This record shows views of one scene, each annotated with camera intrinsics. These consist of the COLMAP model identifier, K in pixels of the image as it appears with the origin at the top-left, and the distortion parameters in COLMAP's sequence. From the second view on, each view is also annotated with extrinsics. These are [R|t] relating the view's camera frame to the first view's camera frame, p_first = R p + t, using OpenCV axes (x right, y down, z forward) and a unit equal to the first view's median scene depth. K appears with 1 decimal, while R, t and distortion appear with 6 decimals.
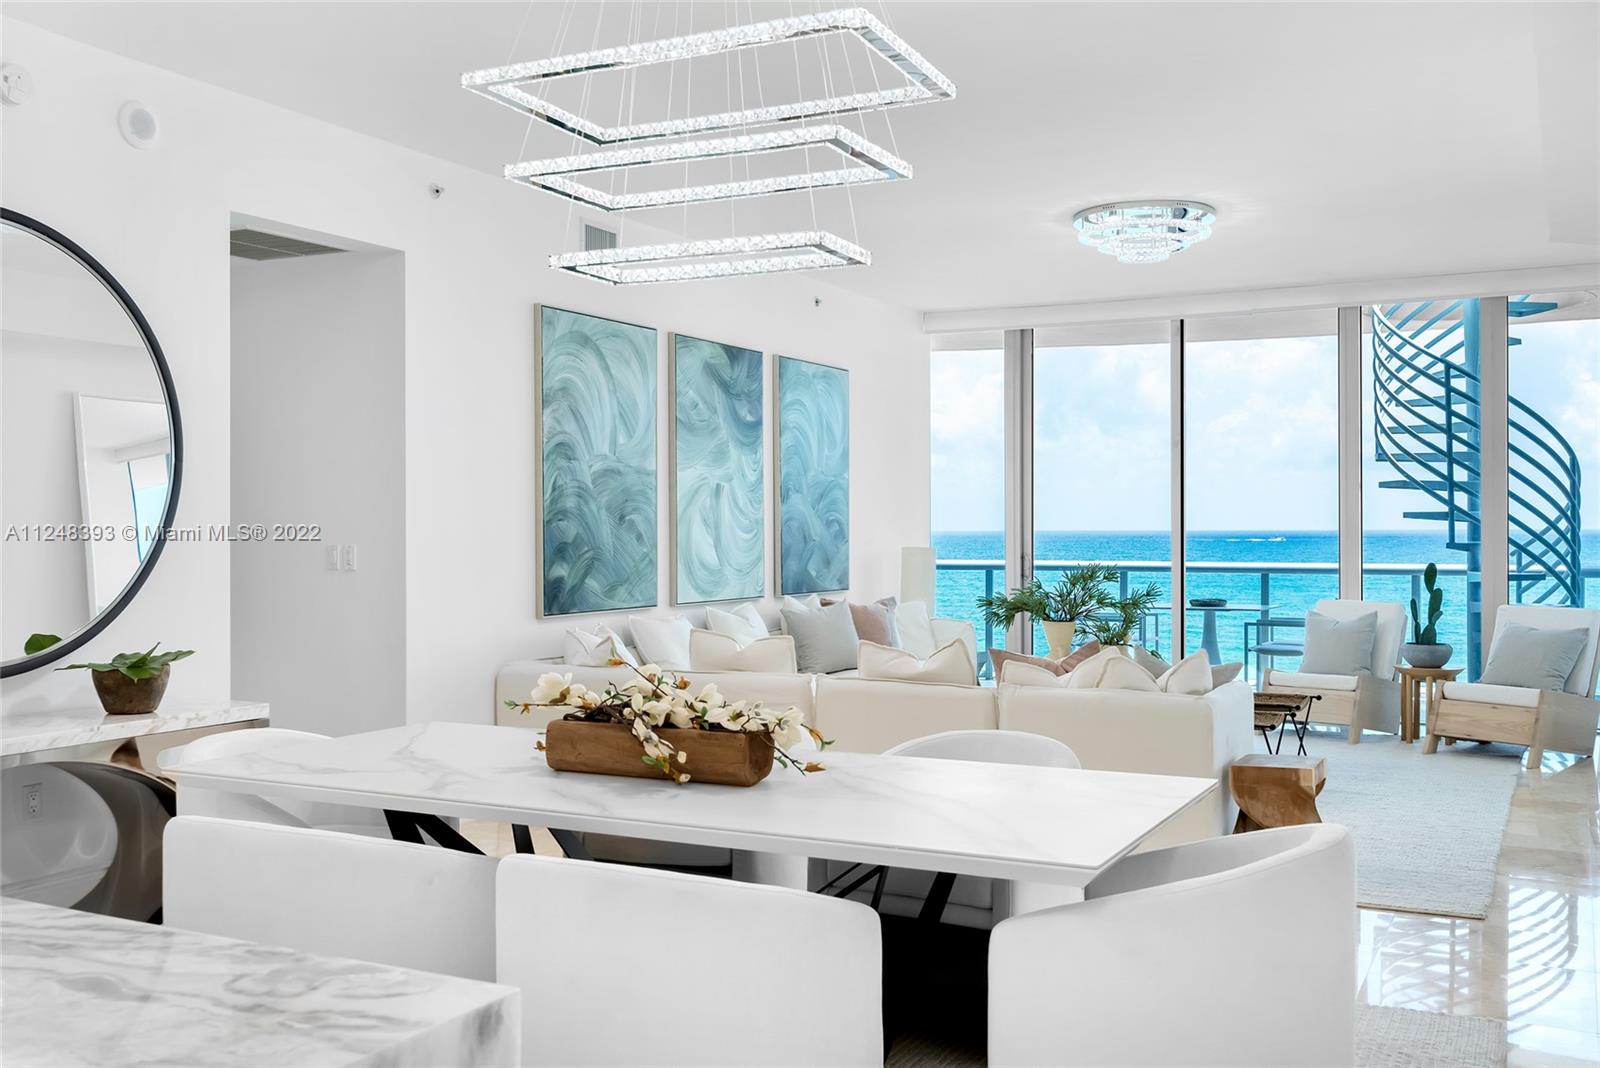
lens RADIAL K [[1480.1, 0, 798.8], [0, 1480.1, 540.2], [0, 0, 1]] dist [0.007592, 0.000000]
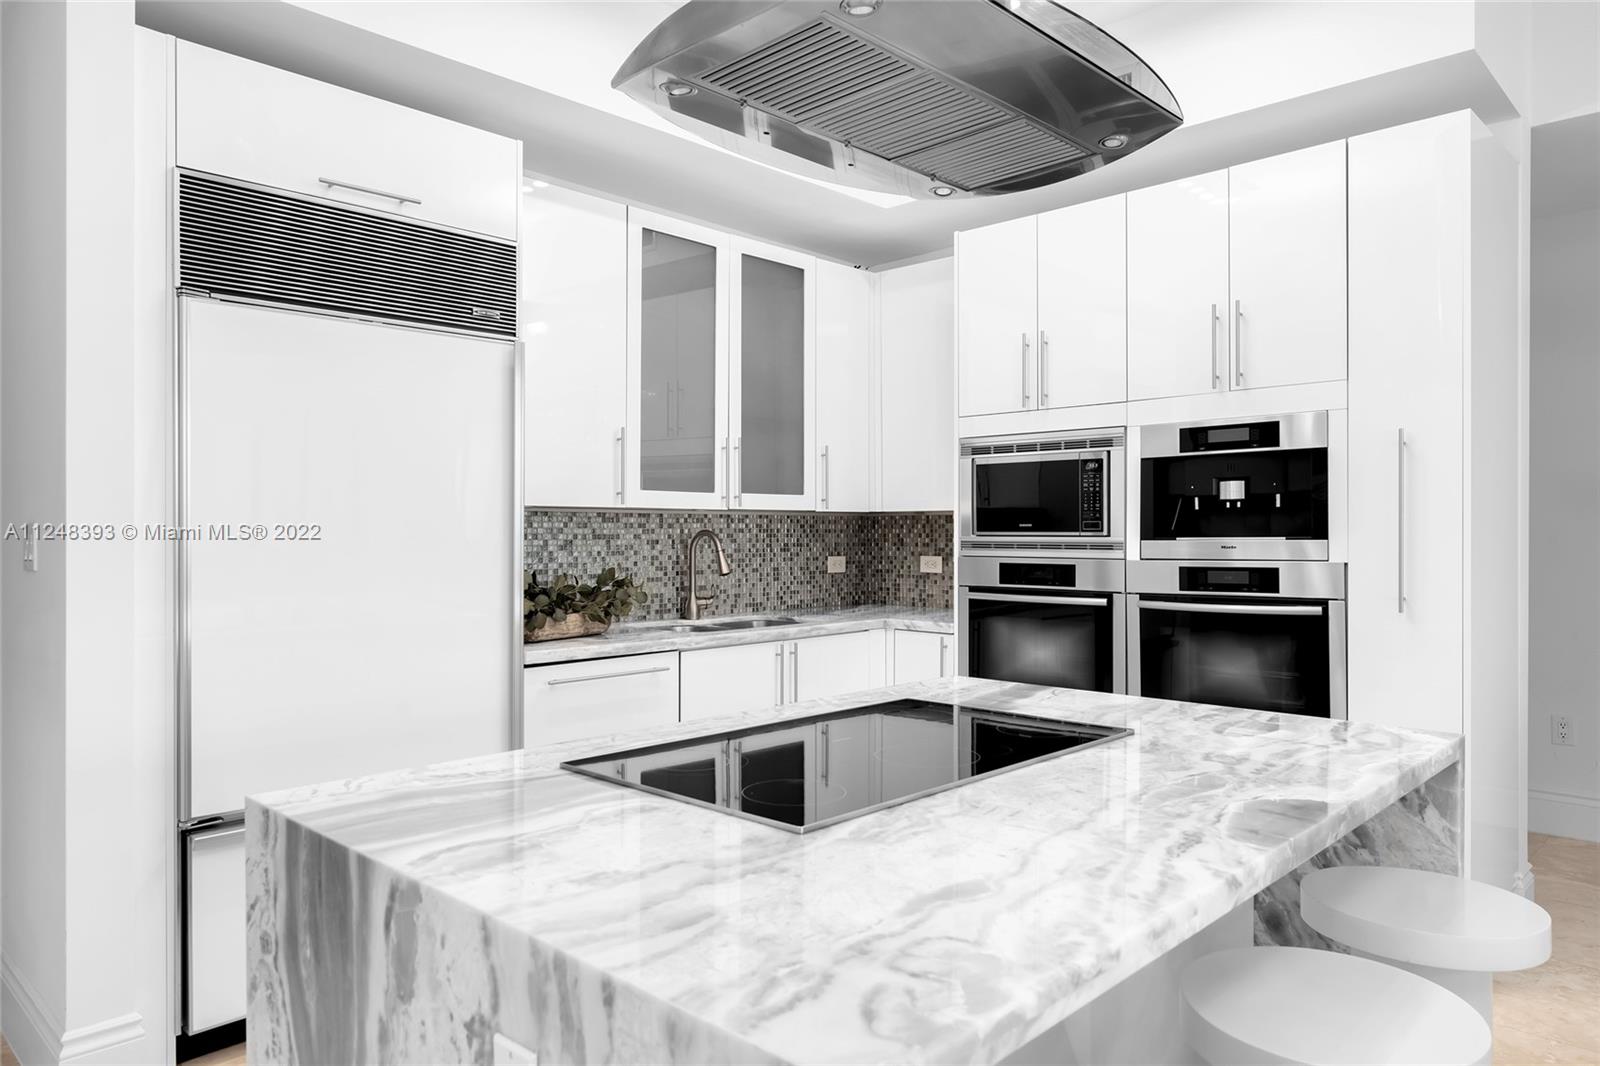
lens RADIAL K [[1065.7, 0, 786.3], [0, 1065.7, 533.1], [0, 0, 1]] dist [0.003744, 0.000775]
pose [[-0.285312, 0.005129, -0.958421, 0.097437], [-0.005284, 0.999962, 0.006924, 0.013214], [0.958420, 0.007040, -0.285274, 0.367697]]
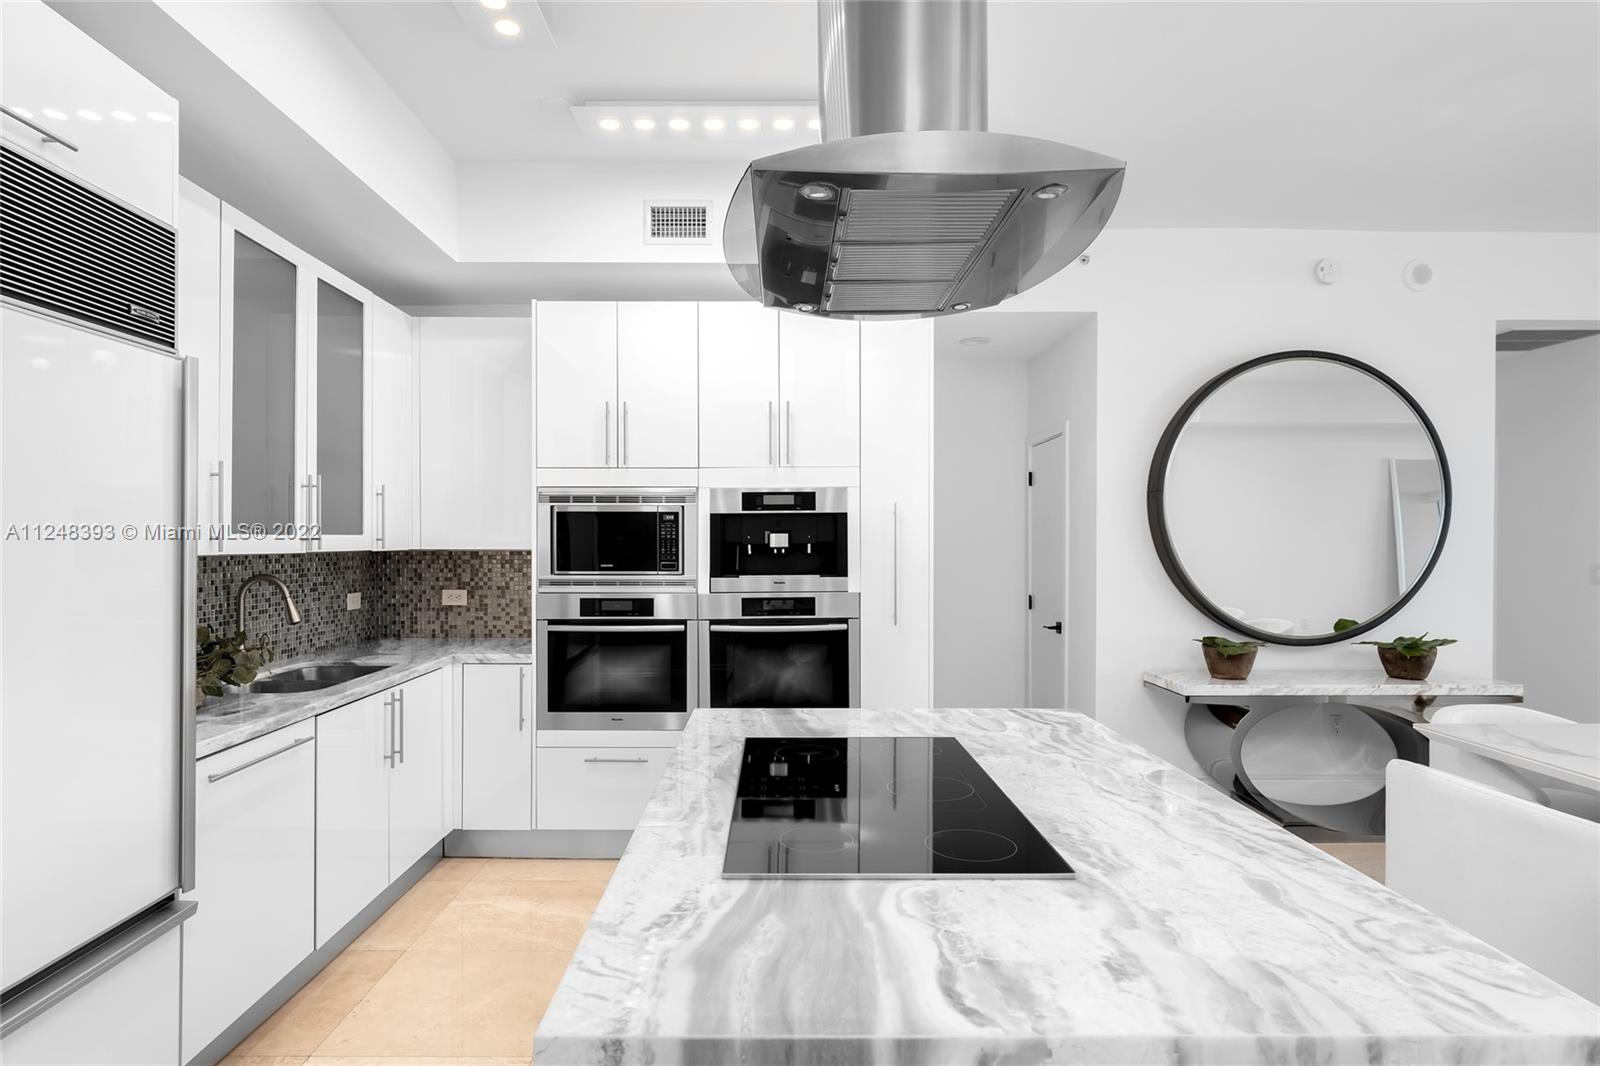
lens RADIAL K [[874.8, 0, 790.2], [0, 874.8, 538.1], [0, 0, 1]] dist [-0.001553, -0.000012]
pose [[0.472589, 0.000910, -0.881282, 0.023254], [-0.008786, 0.999955, -0.003680, -0.013829], [0.881239, 0.009482, 0.472576, 0.056013]]
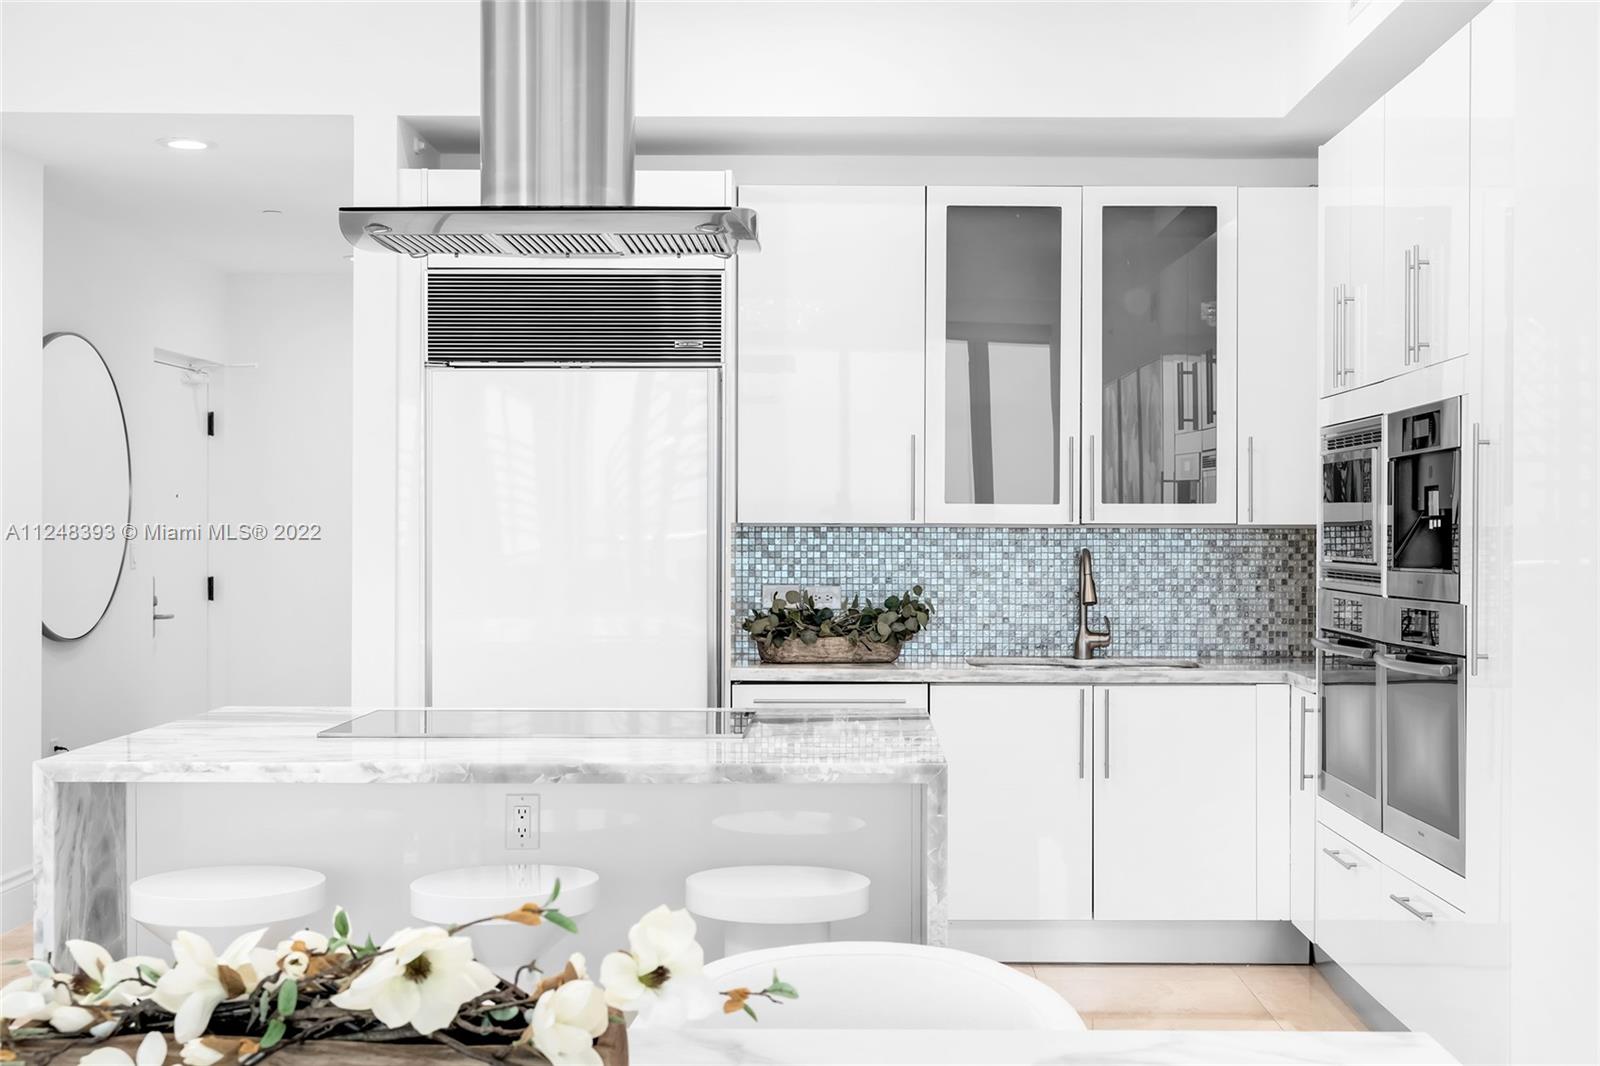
lens RADIAL K [[1946.7, 0, 809.9], [0, 1946.7, 529.6], [0, 0, 1]] dist [0.004530, 0.000000]
pose [[-0.895220, -0.000322, -0.445624, 0.010266], [-0.003840, 0.999968, 0.006991, -0.006083], [0.445607, 0.007970, -0.895193, 1.234769]]
